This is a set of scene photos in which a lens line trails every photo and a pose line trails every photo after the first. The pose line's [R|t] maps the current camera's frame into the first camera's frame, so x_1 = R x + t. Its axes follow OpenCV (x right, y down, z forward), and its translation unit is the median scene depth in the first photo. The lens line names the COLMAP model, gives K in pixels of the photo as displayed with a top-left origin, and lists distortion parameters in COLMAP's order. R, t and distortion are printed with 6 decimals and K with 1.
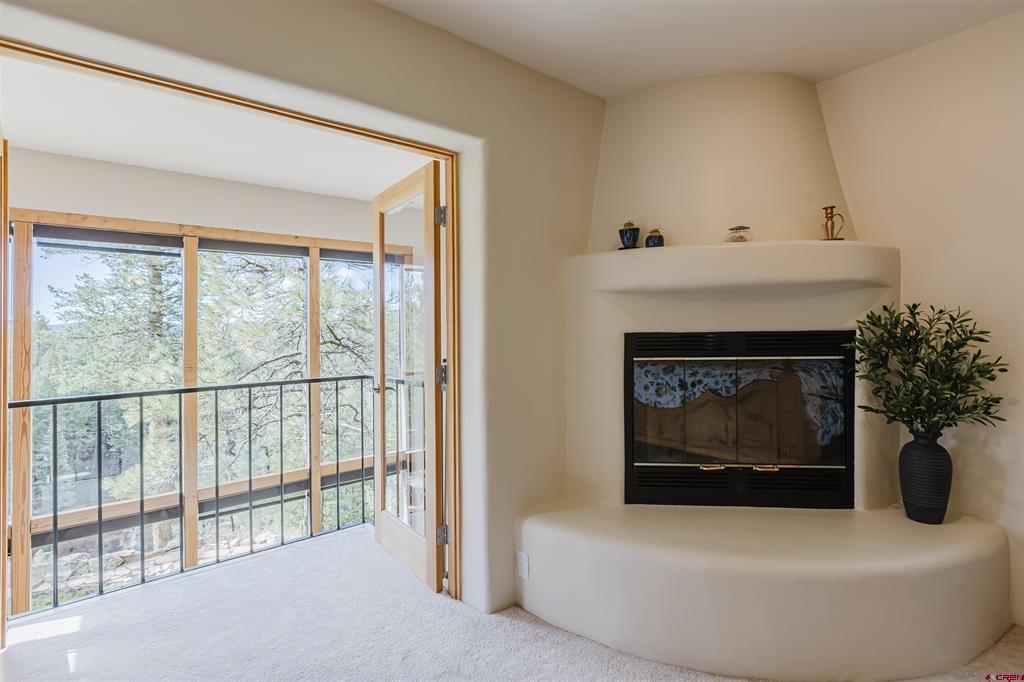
lens RADIAL K [[495.8, 0, 504.1], [0, 495.8, 334.2], [0, 0, 1]] dist [0.002272, 0.000593]
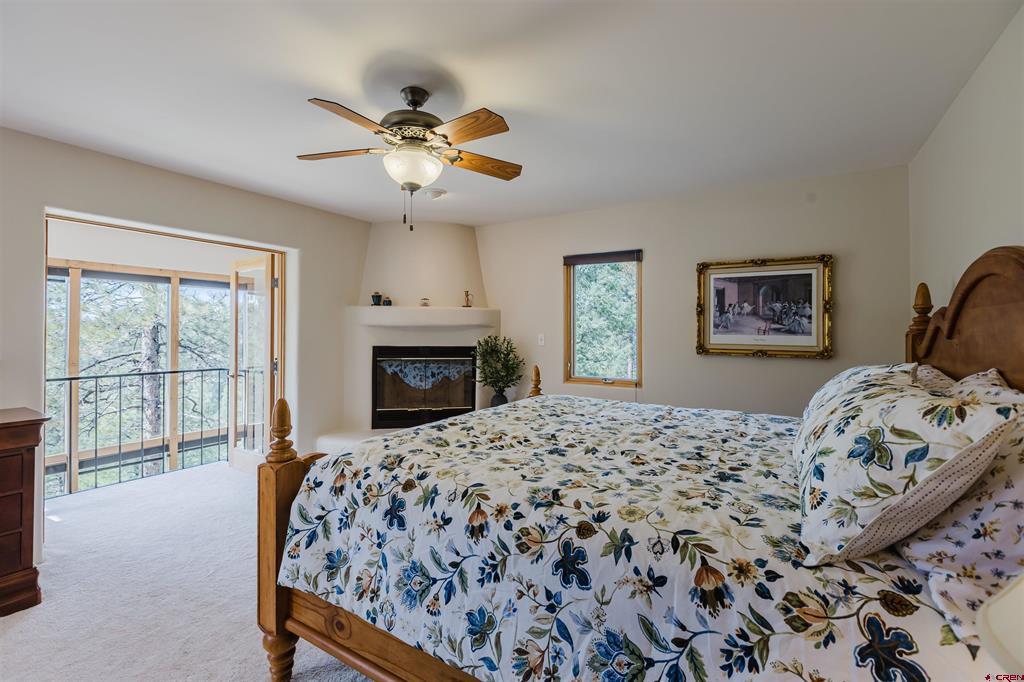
lens RADIAL K [[457.5, 0, 504.3], [0, 457.5, 341.0], [0, 0, 1]] dist [0.001917, 0.000058]
pose [[0.945917, 0.017936, 0.323912, 0.139298], [-0.020928, 0.999764, 0.005757, -0.044464], [-0.323732, -0.012224, 0.946070, -0.945588]]
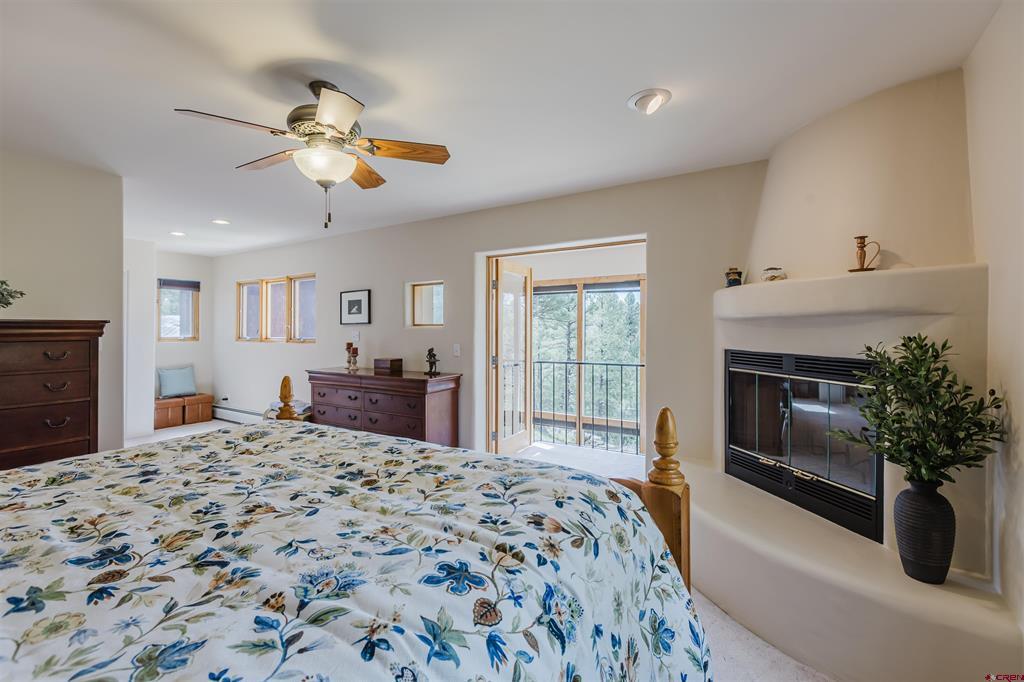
lens RADIAL K [[462.1, 0, 511.1], [0, 462.1, 322.0], [0, 0, 1]] dist [0.001459, 0.000089]
pose [[0.329838, 0.005685, -0.944020, 1.226525], [-0.007285, 0.999967, 0.003477, -0.074874], [0.944009, 0.005730, 0.329869, 0.010167]]
